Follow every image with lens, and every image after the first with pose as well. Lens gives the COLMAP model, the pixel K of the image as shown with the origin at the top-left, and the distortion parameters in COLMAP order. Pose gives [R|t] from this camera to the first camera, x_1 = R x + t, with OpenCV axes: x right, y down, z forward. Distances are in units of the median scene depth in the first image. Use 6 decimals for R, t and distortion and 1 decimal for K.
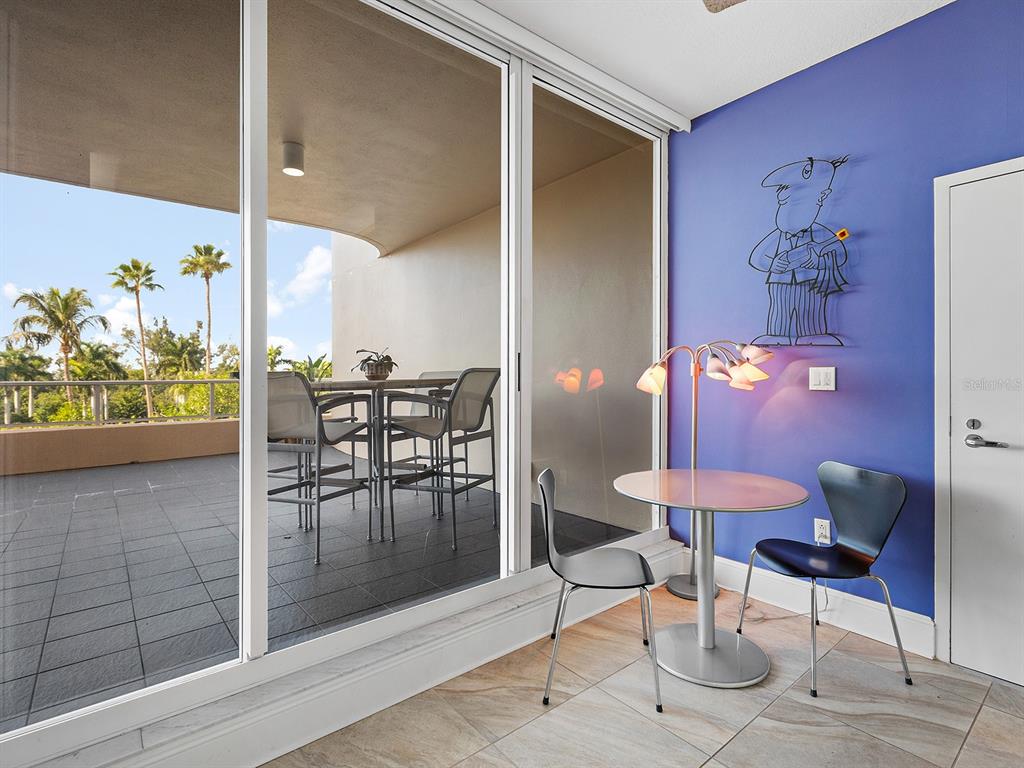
lens RADIAL K [[515.6, 0, 512.0], [0, 515.6, 384.0], [0, 0, 1]] dist [-0.000939, -0.000180]
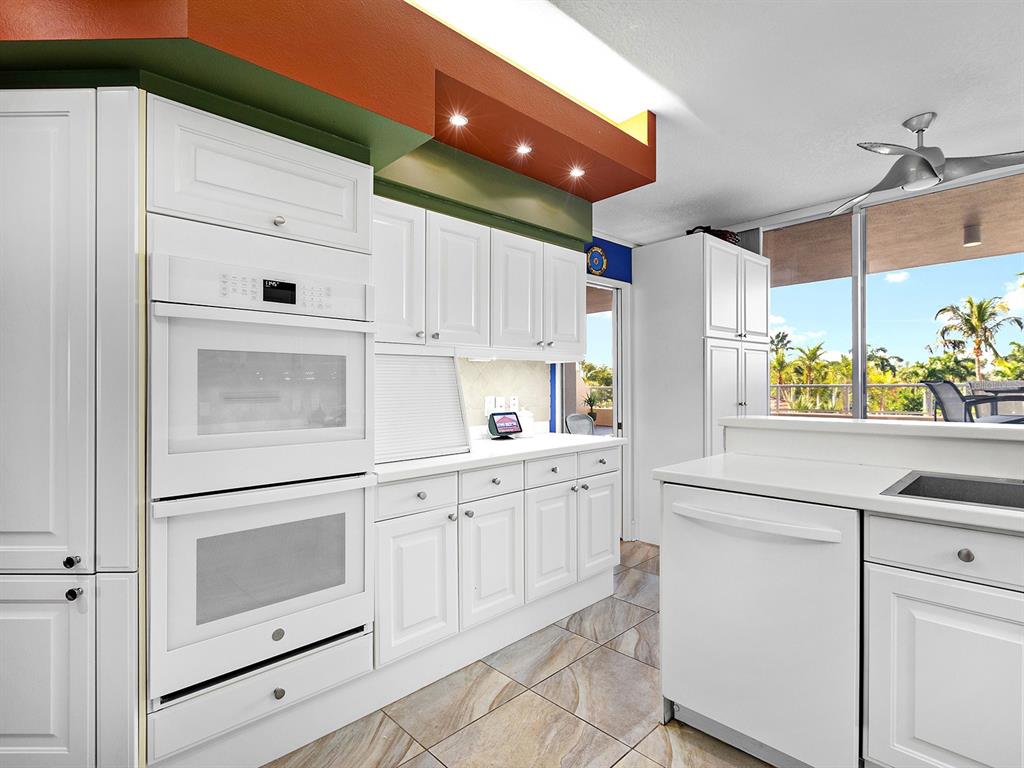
lens RADIAL K [[515.6, 0, 512.0], [0, 515.6, 384.0], [0, 0, 1]] dist [-0.000939, -0.000180]
pose [[0.081659, -0.000982, -0.996660, 0.123404], [0.000478, 0.999999, -0.000946, -0.001441], [0.996660, -0.000399, 0.081660, -0.057149]]
